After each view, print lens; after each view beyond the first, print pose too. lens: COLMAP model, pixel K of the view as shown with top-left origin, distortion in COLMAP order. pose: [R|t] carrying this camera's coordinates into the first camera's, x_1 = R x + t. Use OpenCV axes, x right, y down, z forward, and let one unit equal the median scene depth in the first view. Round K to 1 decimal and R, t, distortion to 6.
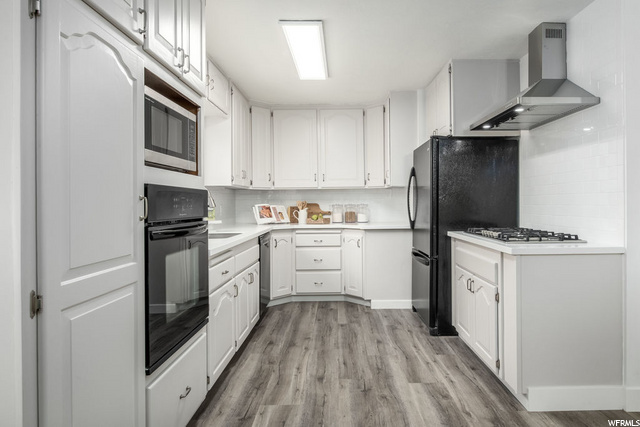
lens RADIAL K [[392.4, 0, 349.4], [0, 392.4, 203.6], [0, 0, 1]] dist [-0.005055, -0.001358]
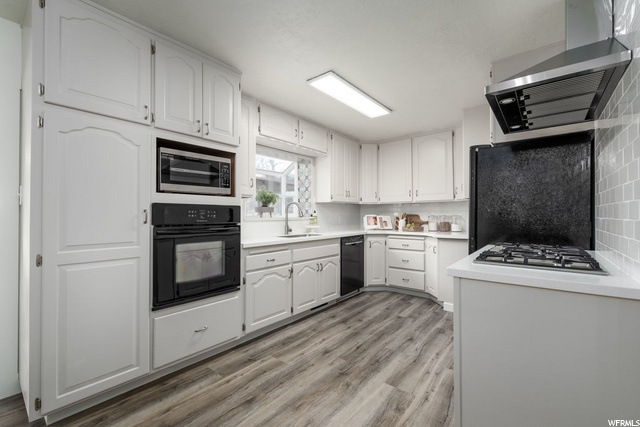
lens RADIAL K [[276.1, 0, 320.0], [0, 276.1, 213.5], [0, 0, 1]] dist [0.000555, 0.000022]
pose [[0.763083, 0.002015, -0.646297, 0.369736], [-0.003914, 0.999991, -0.001503, -0.001947], [0.646288, 0.003676, 0.763084, 0.226822]]
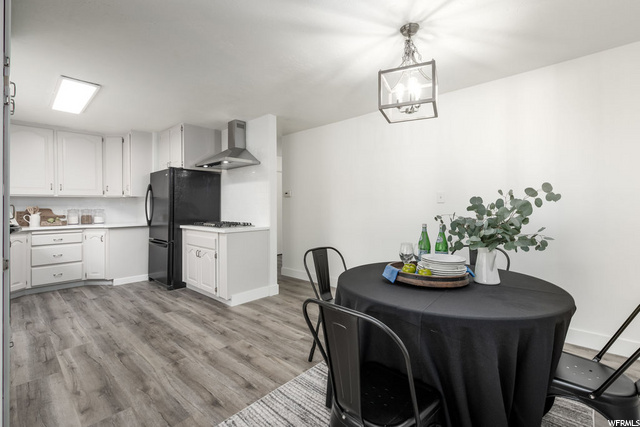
lens RADIAL K [[283.6, 0, 321.0], [0, 283.6, 205.1], [0, 0, 1]] dist [-0.000367, -0.000104]
pose [[0.693946, 0.007545, 0.719987, -0.198660], [0.000588, 0.999939, -0.011046, -0.001583], [-0.720026, 0.008089, 0.693899, -0.262285]]
